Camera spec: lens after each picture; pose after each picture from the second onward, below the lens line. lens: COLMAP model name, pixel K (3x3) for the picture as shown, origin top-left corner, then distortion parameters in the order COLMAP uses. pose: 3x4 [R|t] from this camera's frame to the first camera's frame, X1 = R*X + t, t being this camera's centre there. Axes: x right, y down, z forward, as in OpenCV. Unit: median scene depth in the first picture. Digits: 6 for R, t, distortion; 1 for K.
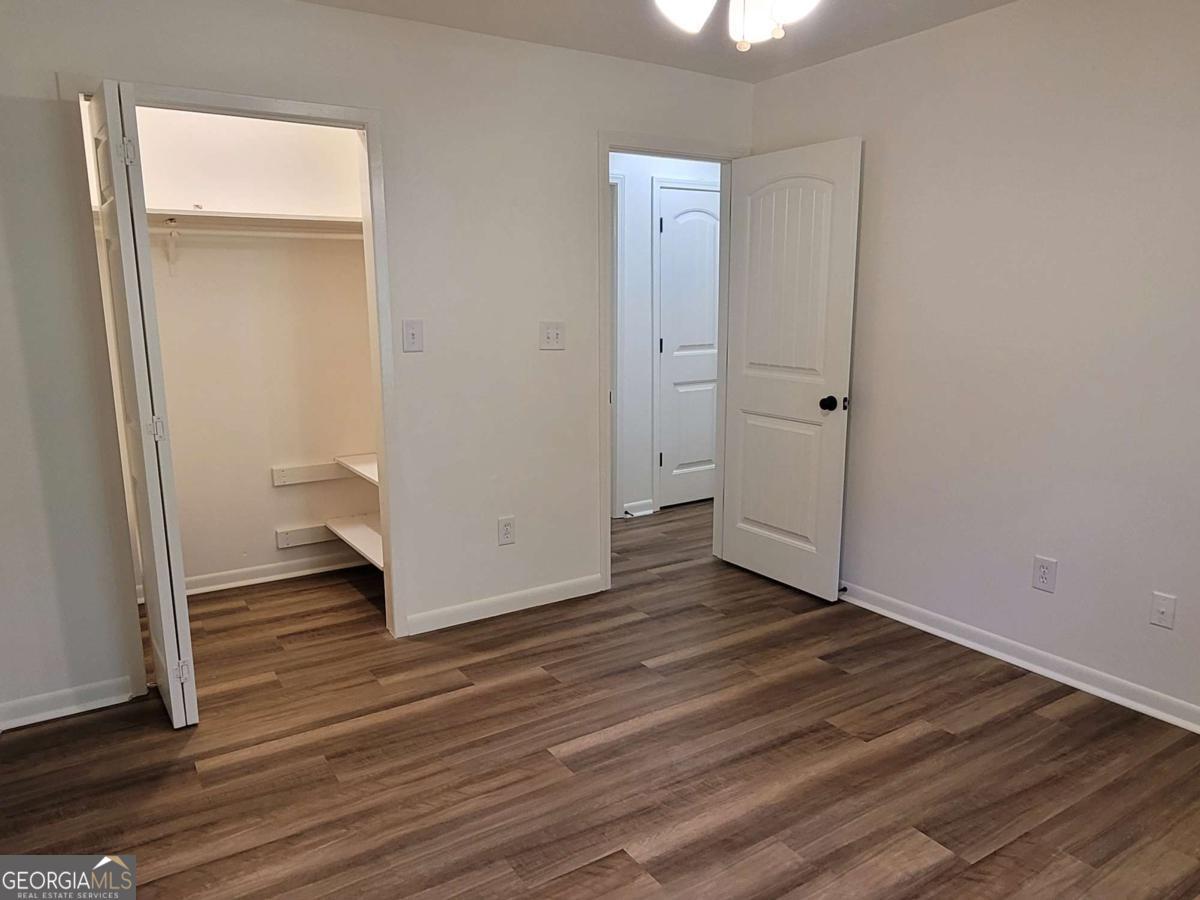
lens RADIAL K [[832.3, 0, 600.0], [0, 832.3, 450.0], [0, 0, 1]] dist [0.001166, -0.000216]
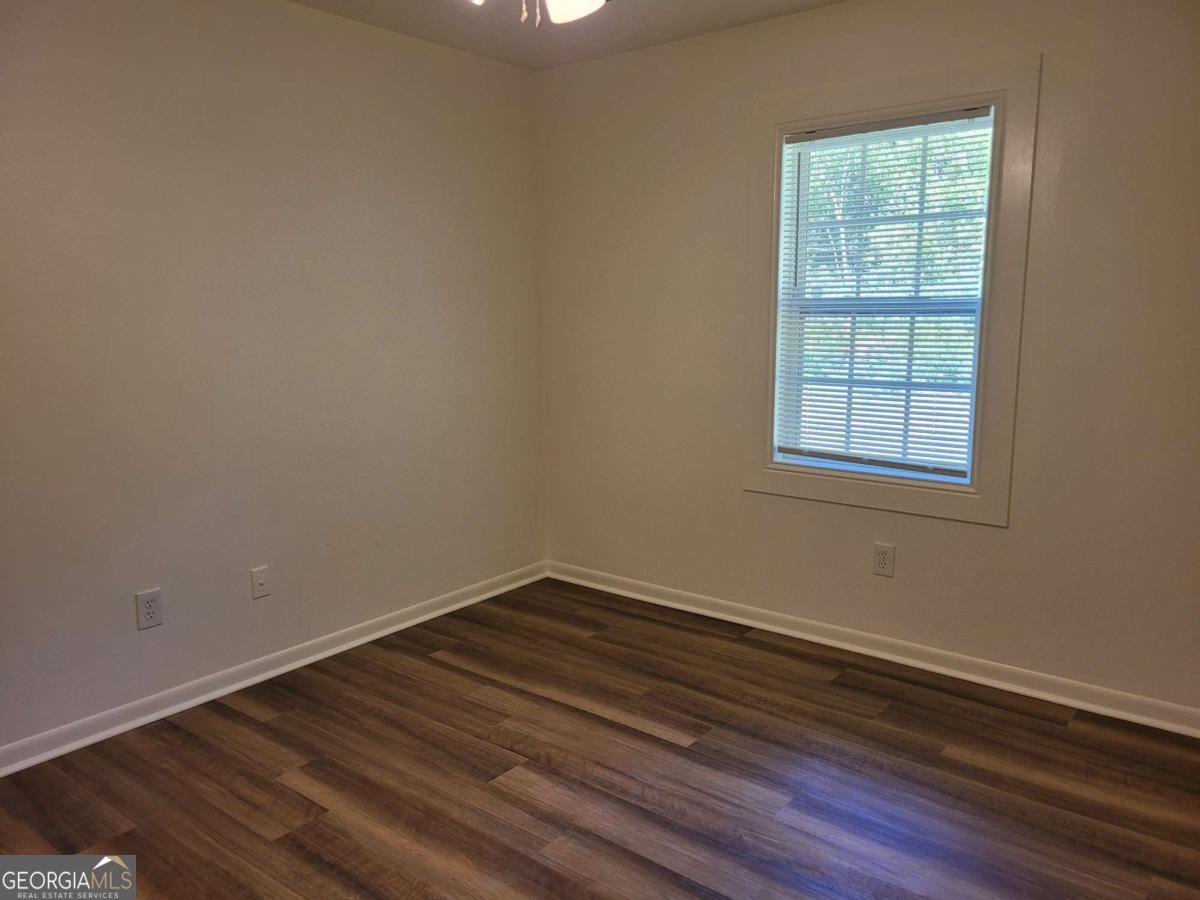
lens RADIAL K [[903.6, 0, 596.1], [0, 903.6, 453.6], [0, 0, 1]] dist [0.043207, -0.014112]
pose [[-0.315209, -0.149209, 0.937219, -0.641057], [0.182911, 0.959495, 0.214273, -0.166621], [-0.931229, 0.238968, -0.275149, 0.983186]]
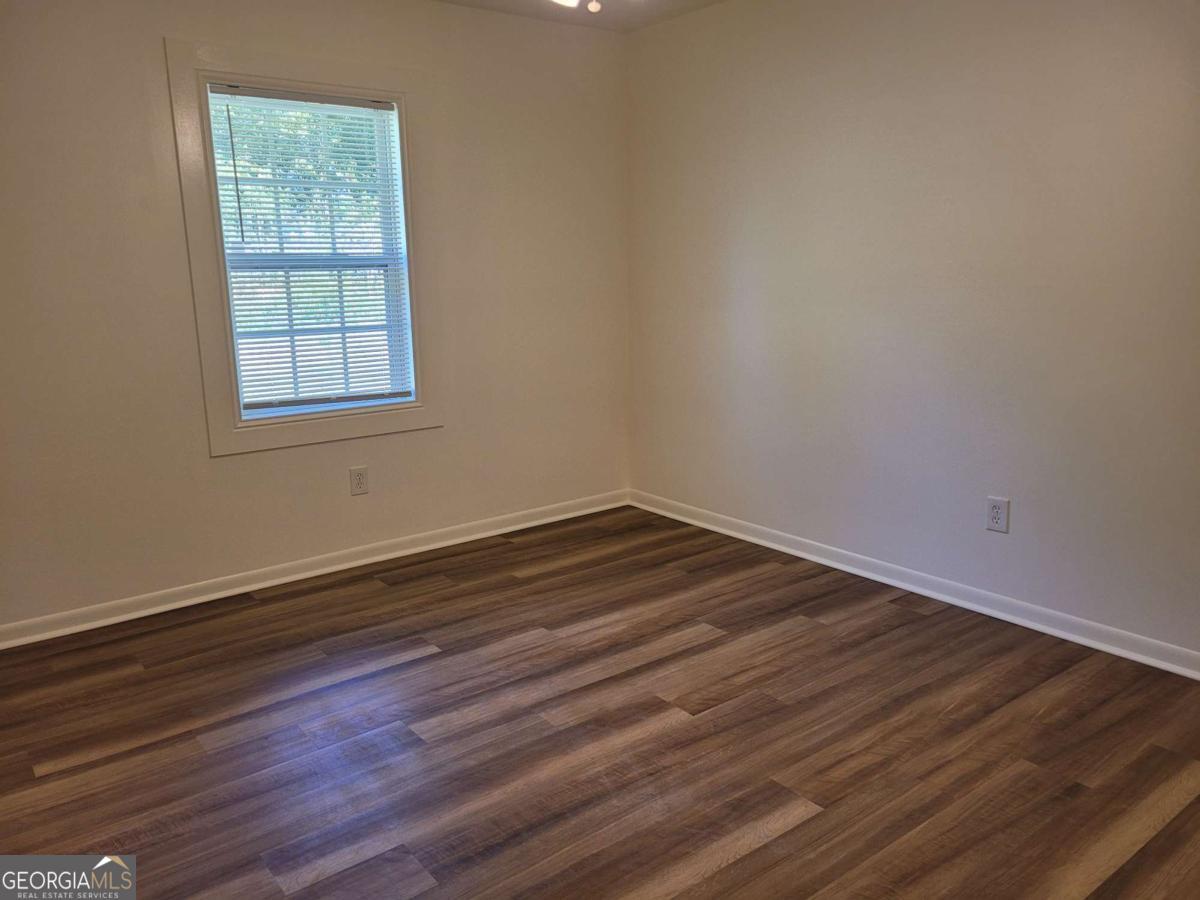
lens RADIAL K [[903.6, 0, 596.1], [0, 903.6, 453.6], [0, 0, 1]] dist [0.043207, -0.014112]
pose [[-0.995540, 0.042929, -0.084007, 0.218647], [0.007585, 0.924008, 0.382299, -0.292424], [0.094035, 0.379956, -0.920212, 1.746335]]
